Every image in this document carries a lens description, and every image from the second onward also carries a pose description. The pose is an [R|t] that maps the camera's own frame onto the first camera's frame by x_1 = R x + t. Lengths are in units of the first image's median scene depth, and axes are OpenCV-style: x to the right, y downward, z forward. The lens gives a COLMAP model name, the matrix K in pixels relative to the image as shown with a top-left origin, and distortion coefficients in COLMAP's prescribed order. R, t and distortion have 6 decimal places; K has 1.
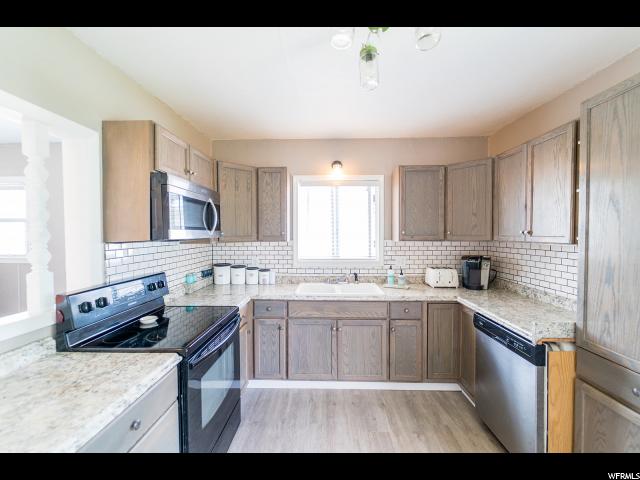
lens RADIAL K [[264.1, 0, 318.7], [0, 264.1, 240.1], [0, 0, 1]] dist [0.001555, 0.000308]
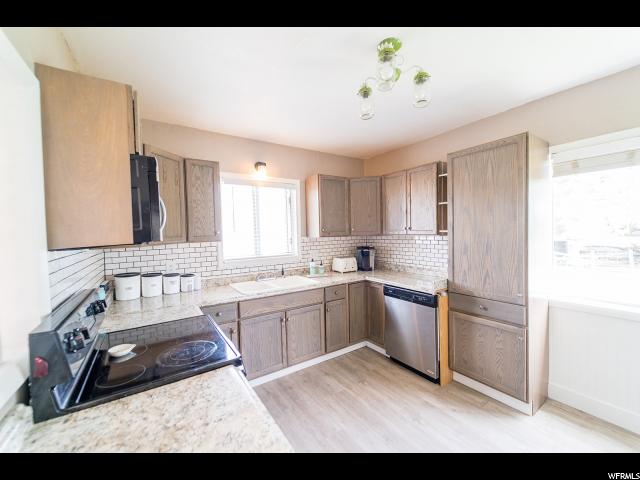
lens RADIAL K [[255.5, 0, 320.0], [0, 255.5, 240.0], [0, 0, 1]] dist [-0.002312, -0.000043]
pose [[0.817151, -0.036601, 0.575260, -0.394317], [0.035680, 0.999280, 0.012896, 0.001381], [-0.575318, 0.009987, 0.817869, 0.057886]]
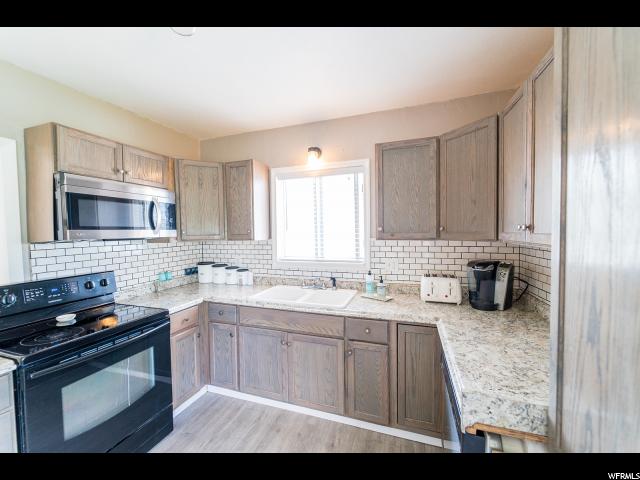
lens RADIAL K [[255.5, 0, 320.0], [0, 255.5, 240.0], [0, 0, 1]] dist [-0.002312, -0.000043]
pose [[0.954190, -0.000164, -0.299201, 0.405534], [0.004044, 0.999916, 0.012347, -0.006784], [0.299174, -0.012991, 0.954110, 0.240037]]
